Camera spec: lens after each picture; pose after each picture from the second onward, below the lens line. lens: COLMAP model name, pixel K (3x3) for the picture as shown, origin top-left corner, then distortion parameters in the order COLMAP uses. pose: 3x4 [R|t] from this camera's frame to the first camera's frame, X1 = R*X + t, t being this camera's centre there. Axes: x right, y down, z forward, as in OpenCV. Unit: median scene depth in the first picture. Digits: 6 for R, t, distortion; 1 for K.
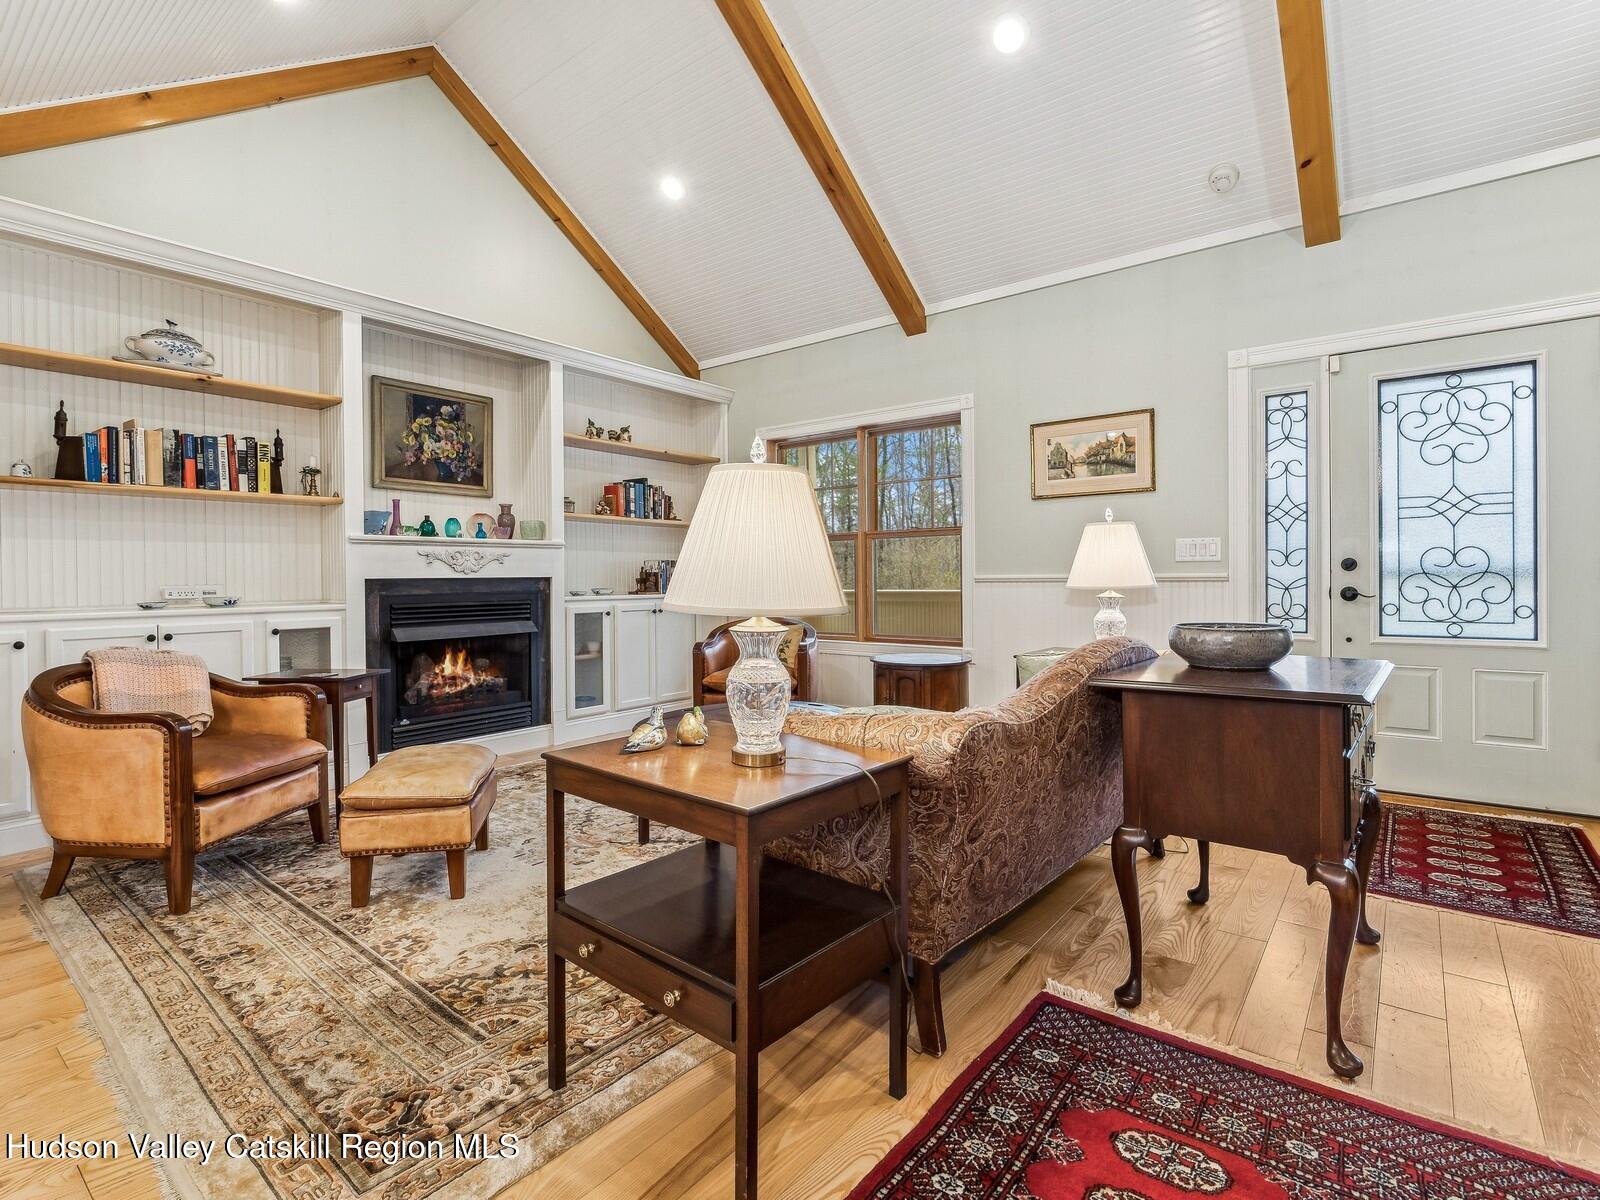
lens RADIAL K [[780.6, 0, 799.7], [0, 780.6, 585.7], [0, 0, 1]] dist [-0.003802, -0.004021]
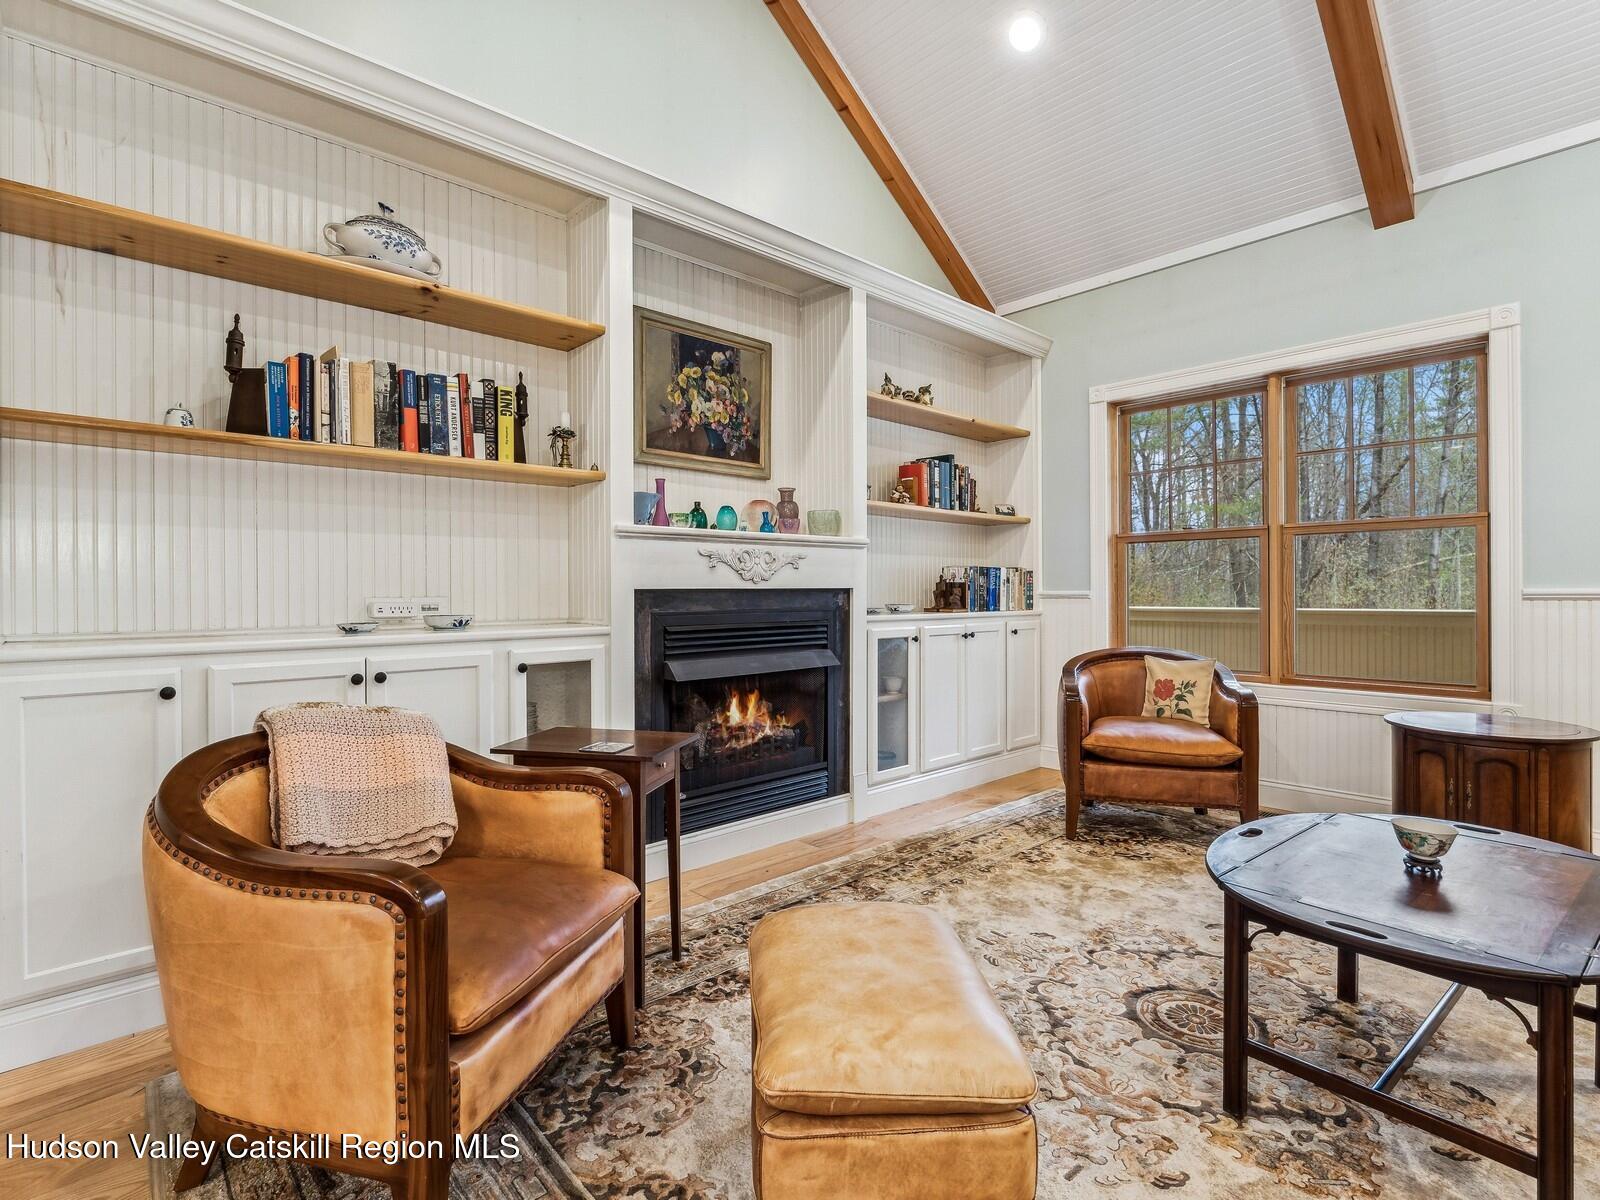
lens RADIAL K [[780.6, 0, 802.2], [0, 780.6, 594.9], [0, 0, 1]] dist [-0.003802, -0.004021]
pose [[0.987266, 0.005900, -0.158967, -0.317648], [-0.006578, 0.999971, -0.003738, -0.002378], [0.158941, 0.004736, 0.987277, 0.362915]]
